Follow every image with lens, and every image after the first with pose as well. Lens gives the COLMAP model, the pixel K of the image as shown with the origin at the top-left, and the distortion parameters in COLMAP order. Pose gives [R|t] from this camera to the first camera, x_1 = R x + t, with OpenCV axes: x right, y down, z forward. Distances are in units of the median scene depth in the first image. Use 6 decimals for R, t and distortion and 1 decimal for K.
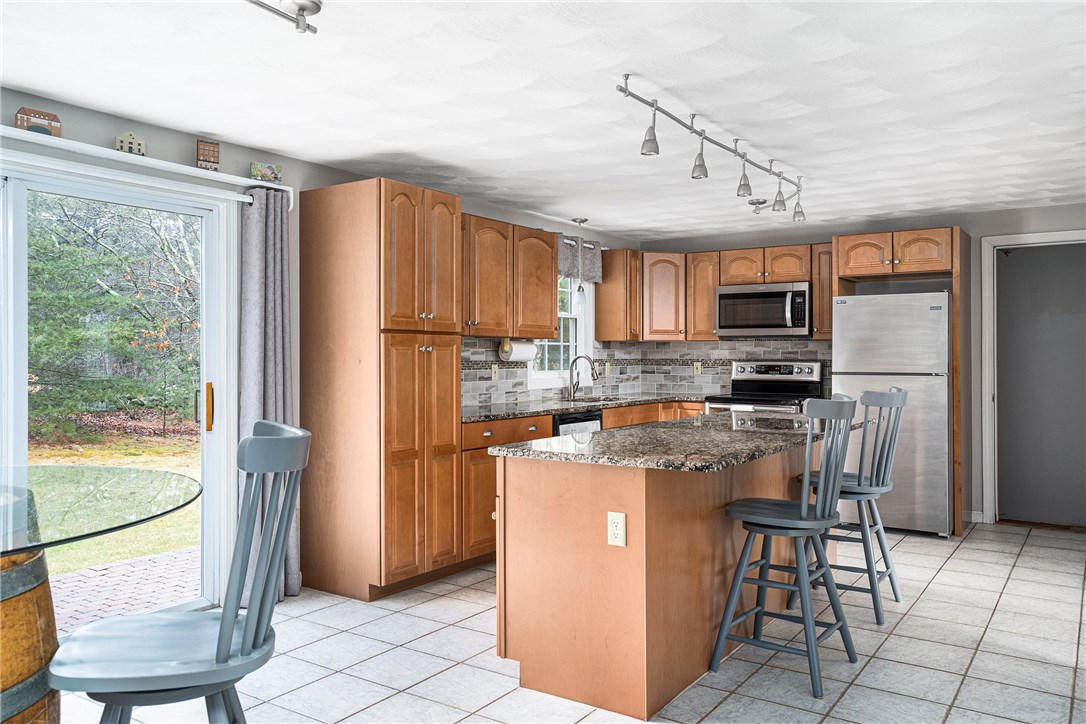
lens RADIAL K [[823.8, 0, 543.0], [0, 823.8, 362.0], [0, 0, 1]] dist [0.008375, 0.003151]
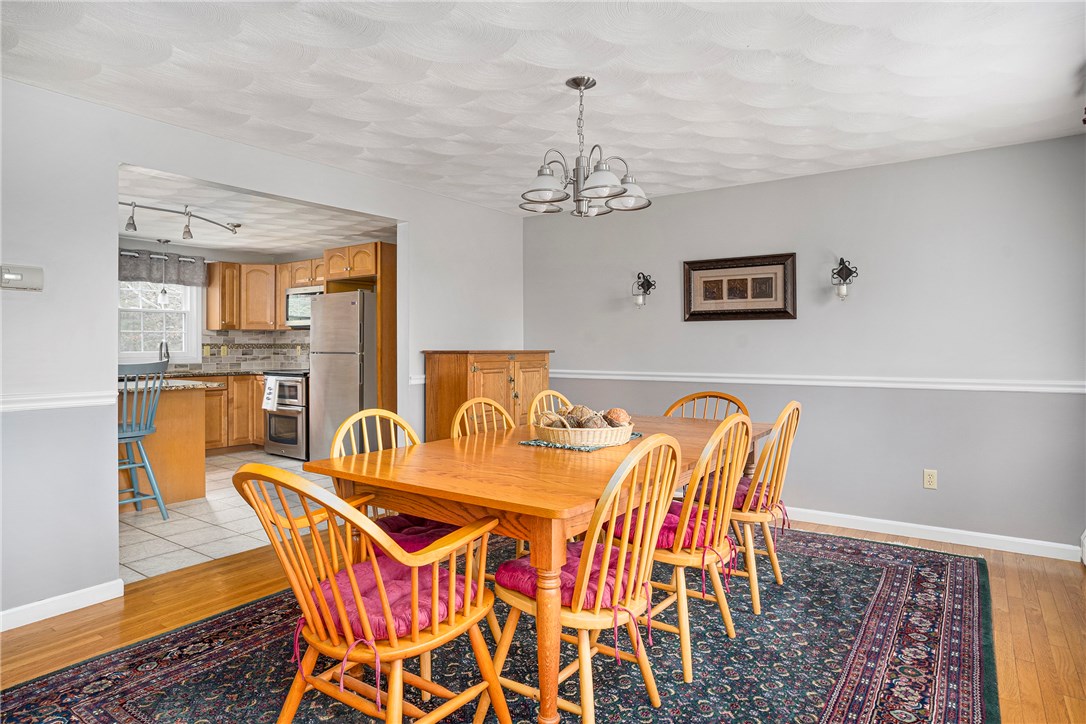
lens RADIAL K [[611.5, 0, 543.4], [0, 611.5, 343.2], [0, 0, 1]] dist [-0.039939, 0.000279]
pose [[0.999877, -0.001887, -0.015599, 0.679792], [0.001705, 0.999930, -0.011697, 0.009004], [0.015620, 0.011669, 0.999810, 0.020592]]
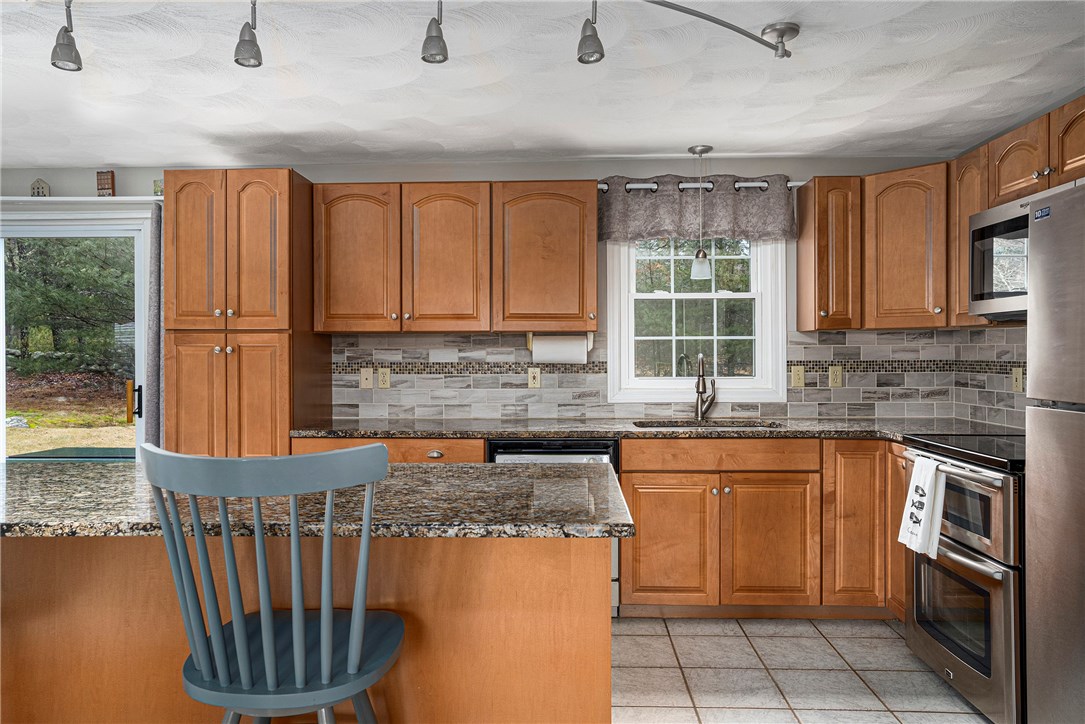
lens RADIAL K [[754.6, 0, 539.1], [0, 754.6, 357.2], [0, 0, 1]] dist [-0.022352, 0.057987]
pose [[0.527750, 0.002128, -0.849397, 0.484797], [-0.003634, 0.999993, 0.000247, -0.005963], [0.849392, 0.002957, 0.527755, 0.567241]]
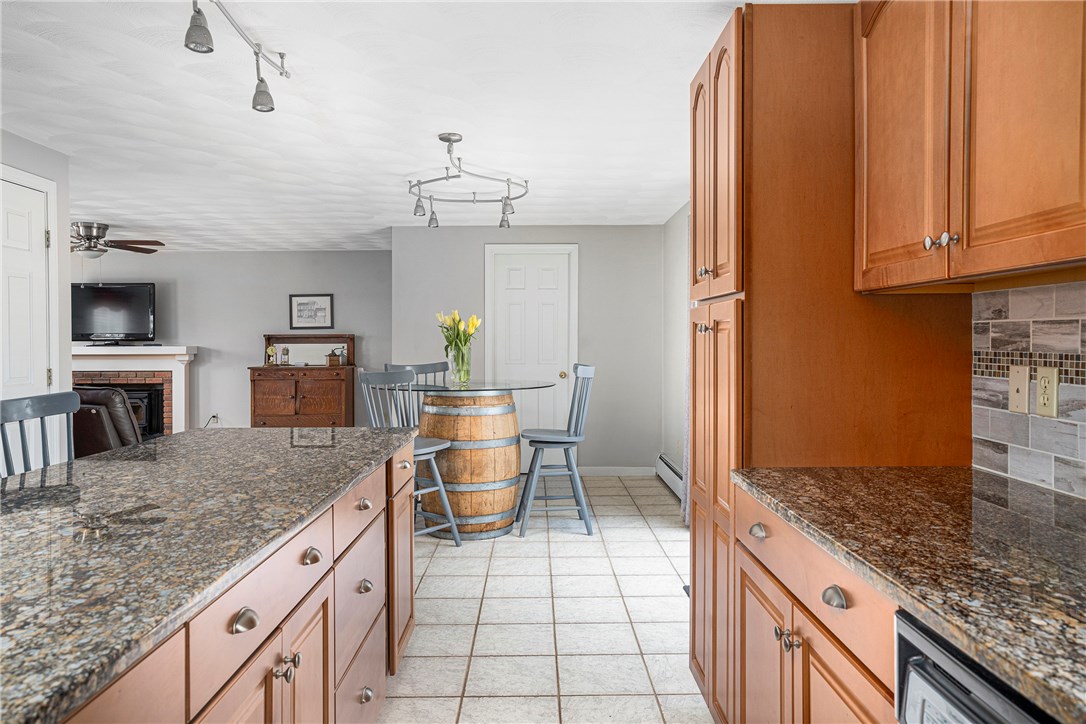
lens RADIAL K [[757.0, 0, 538.0], [0, 757.0, 346.3], [0, 0, 1]] dist [-0.003366, 0.005587]
pose [[-0.823989, 0.008672, -0.566539, 0.172323], [-0.000443, 0.999873, 0.015949, -0.007679], [0.566605, 0.013392, -0.823881, 0.909224]]
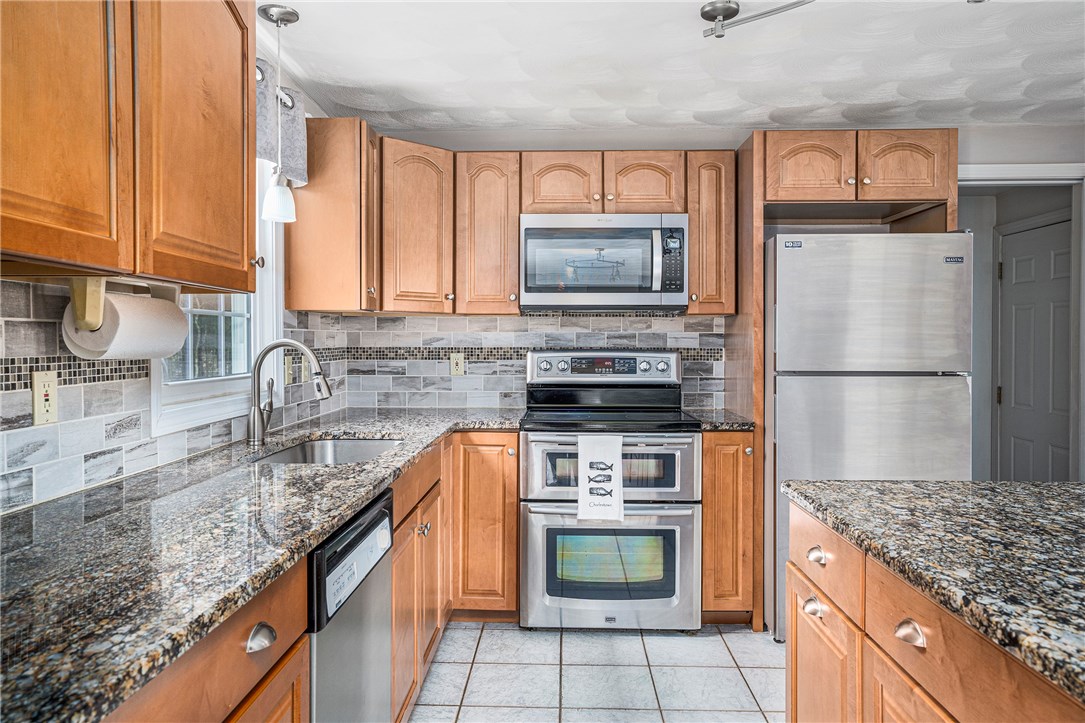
lens RADIAL K [[754.6, 0, 539.1], [0, 754.6, 356.7], [0, 0, 1]] dist [-0.022352, 0.057987]
pose [[0.844488, -0.010530, 0.535472, -0.048290], [0.004098, 0.999904, 0.013200, -0.004483], [-0.535559, -0.008953, 0.844450, 0.602935]]
